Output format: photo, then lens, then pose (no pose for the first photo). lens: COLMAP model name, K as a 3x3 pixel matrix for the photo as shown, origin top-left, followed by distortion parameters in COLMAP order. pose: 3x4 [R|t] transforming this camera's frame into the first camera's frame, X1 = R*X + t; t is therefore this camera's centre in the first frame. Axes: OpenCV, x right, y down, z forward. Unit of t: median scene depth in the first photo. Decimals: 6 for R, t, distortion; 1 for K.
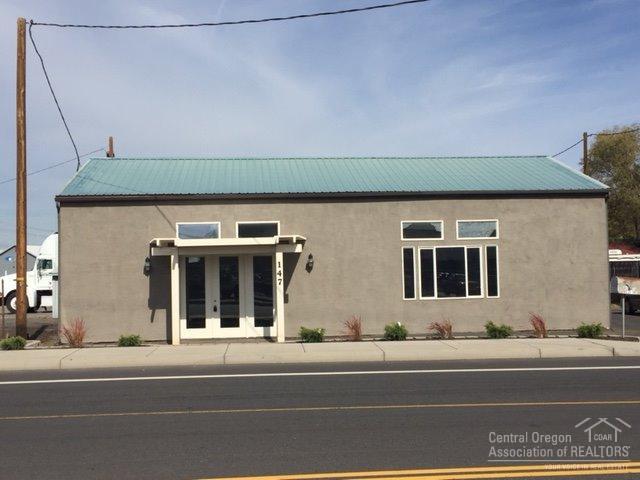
lens RADIAL K [[535.7, 0, 319.0], [0, 535.7, 241.0], [0, 0, 1]] dist [0.019777, 0.003382]
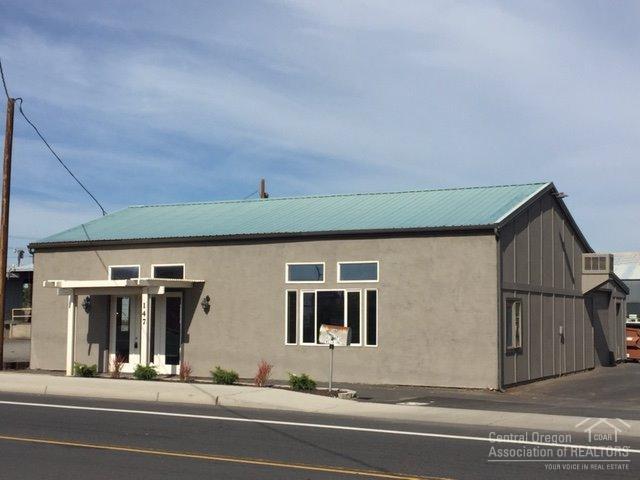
lens RADIAL K [[582.0, 0, 321.2], [0, 582.0, 240.7], [0, 0, 1]] dist [0.008113, 0.000000]
pose [[0.930314, -0.019751, -0.366232, 0.604283], [-0.004873, 0.997795, -0.066191, -0.007983], [0.366732, 0.063363, 0.928166, 0.038876]]
